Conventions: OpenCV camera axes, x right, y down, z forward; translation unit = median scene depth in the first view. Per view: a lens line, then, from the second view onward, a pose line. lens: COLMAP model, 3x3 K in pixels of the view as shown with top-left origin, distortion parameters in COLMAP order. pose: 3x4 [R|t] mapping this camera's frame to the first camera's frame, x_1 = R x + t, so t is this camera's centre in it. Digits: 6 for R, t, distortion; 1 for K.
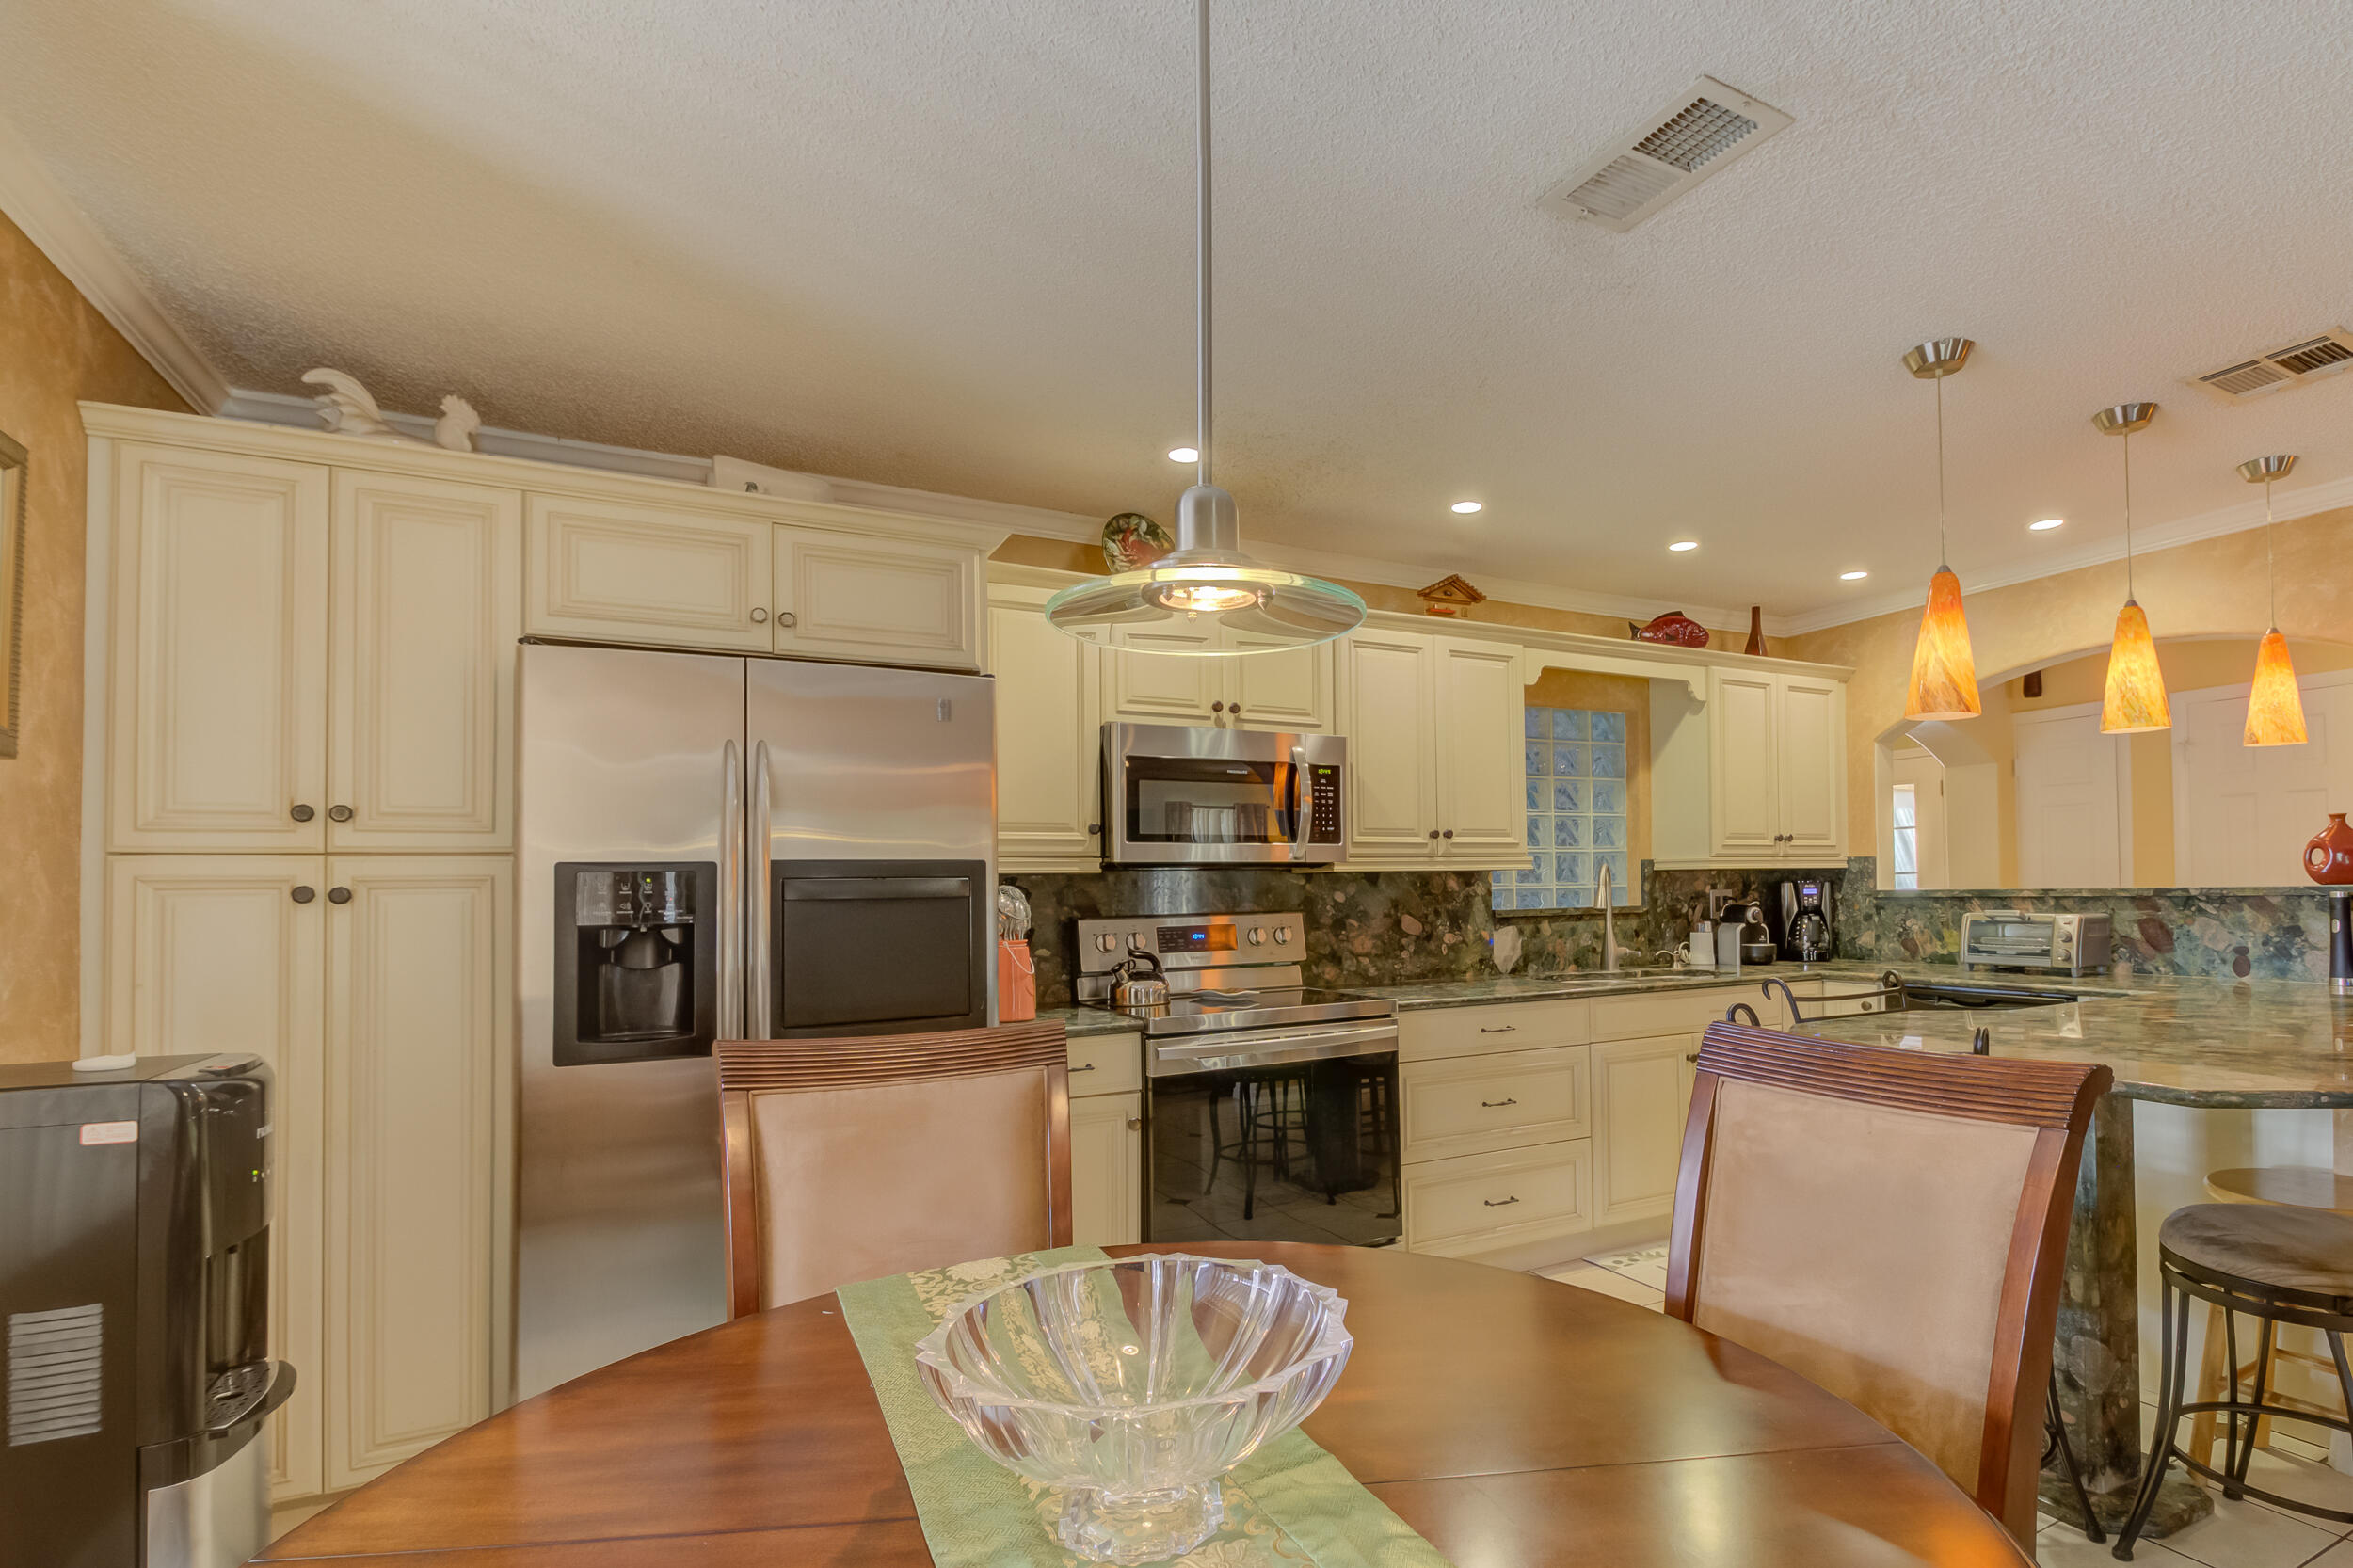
lens RADIAL K [[1158.6, 0, 1310.6], [0, 1158.6, 861.9], [0, 0, 1]] dist [0.019143, -0.012709]
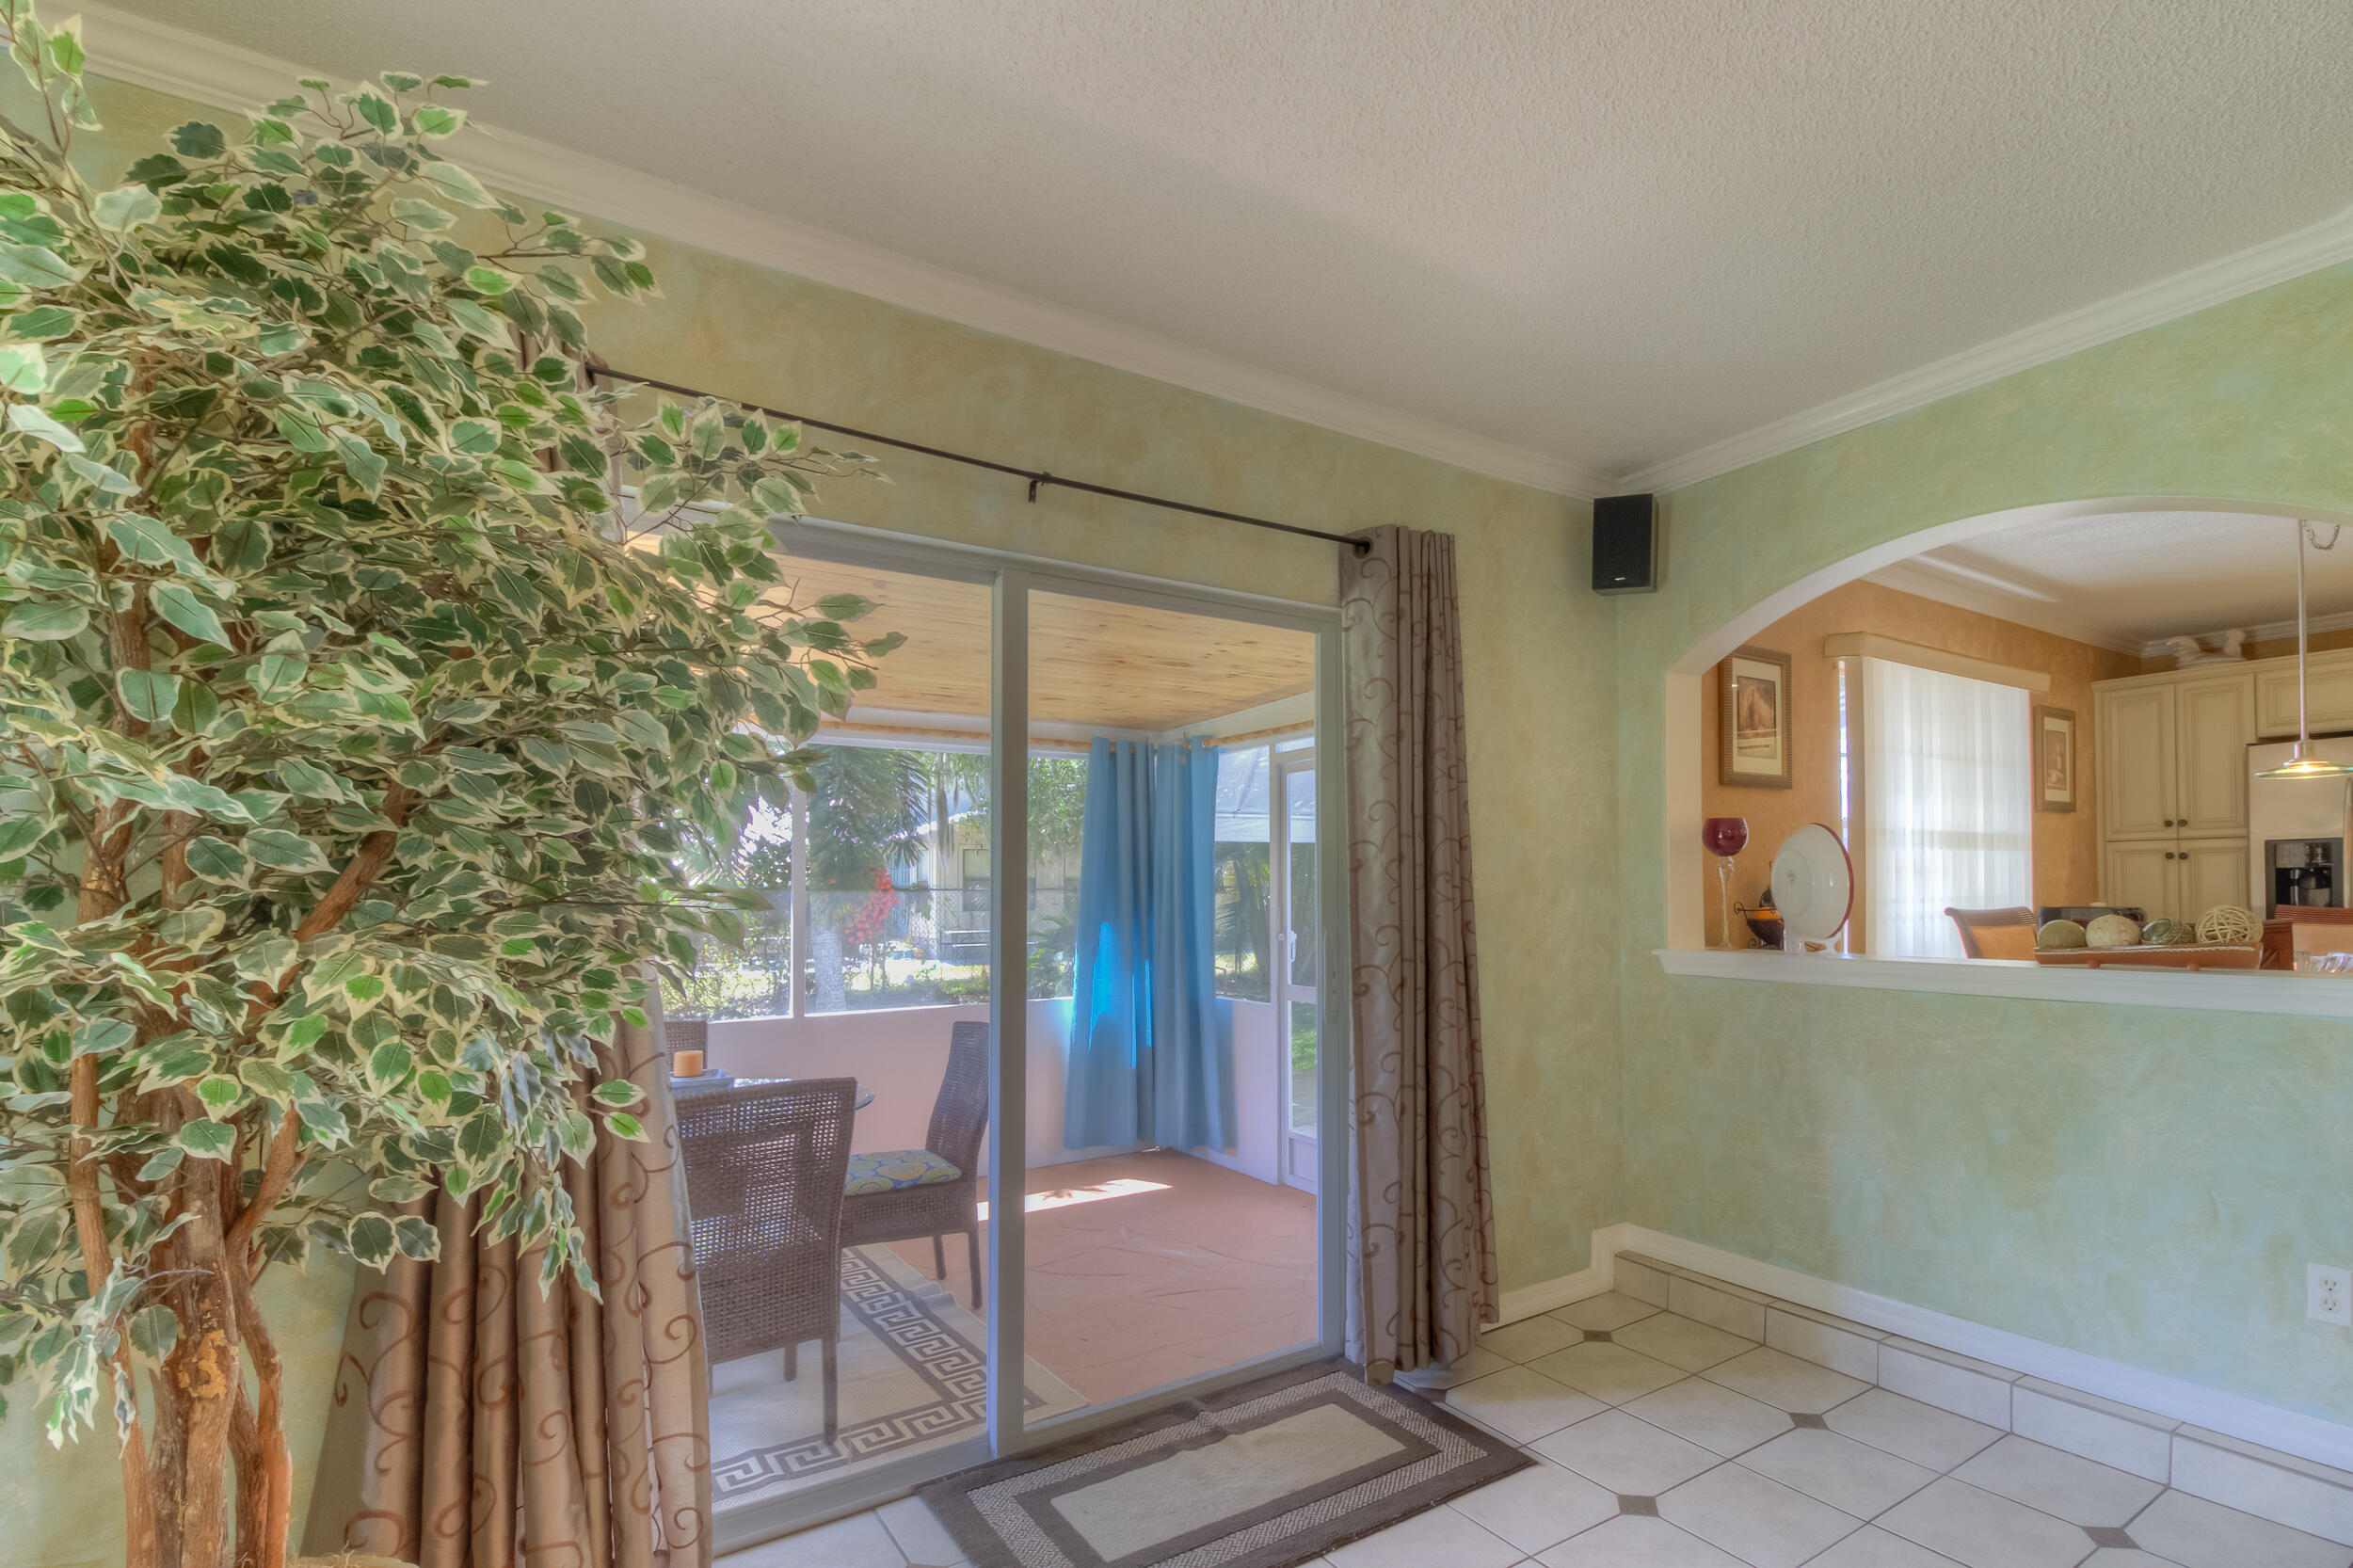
lens RADIAL K [[1158.6, 0, 1310.6], [0, 1158.6, 861.9], [0, 0, 1]] dist [0.019143, -0.012709]
pose [[0.122343, -0.010636, -0.992431, 0.768371], [0.027632, 0.999591, -0.007306, 0.004602], [0.992103, -0.026529, 0.122587, -0.627187]]
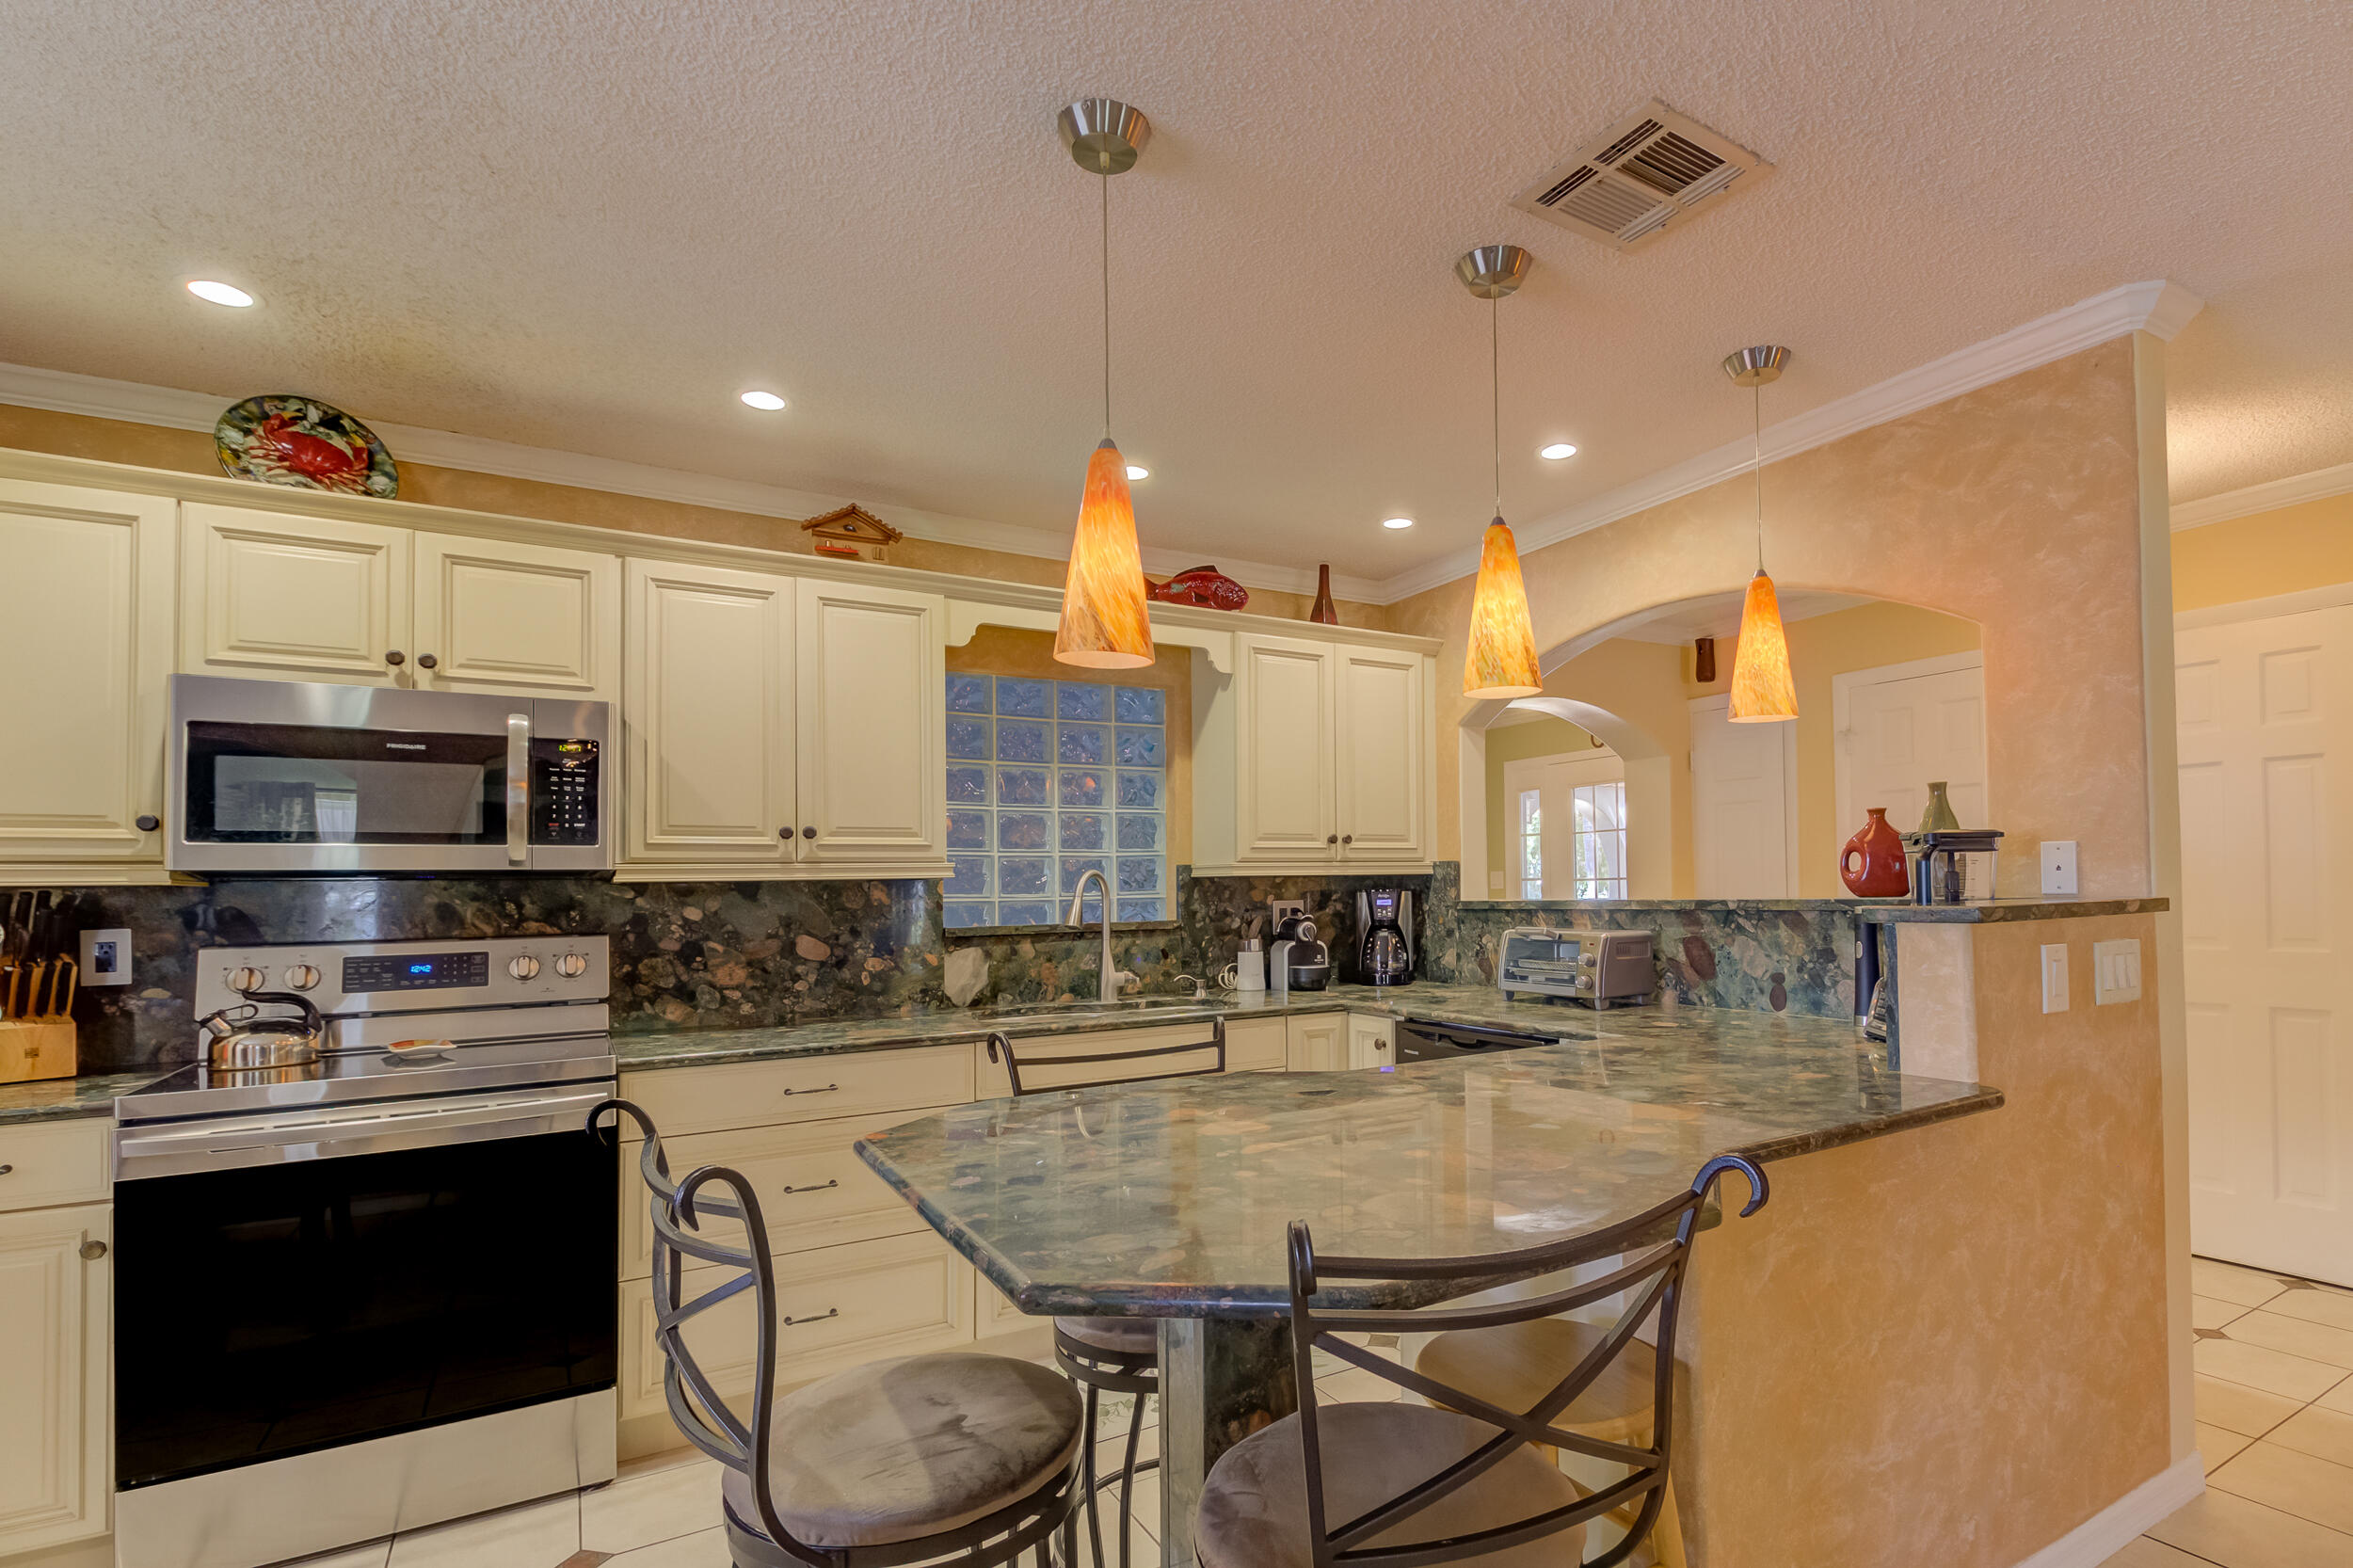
lens RADIAL K [[1158.6, 0, 1310.6], [0, 1158.6, 861.9], [0, 0, 1]] dist [0.019143, -0.012709]
pose [[0.998176, 0.000132, 0.060376, 0.388891], [0.000001, 0.999998, -0.002197, -0.002664], [-0.060376, 0.002193, 0.998173, 0.194486]]
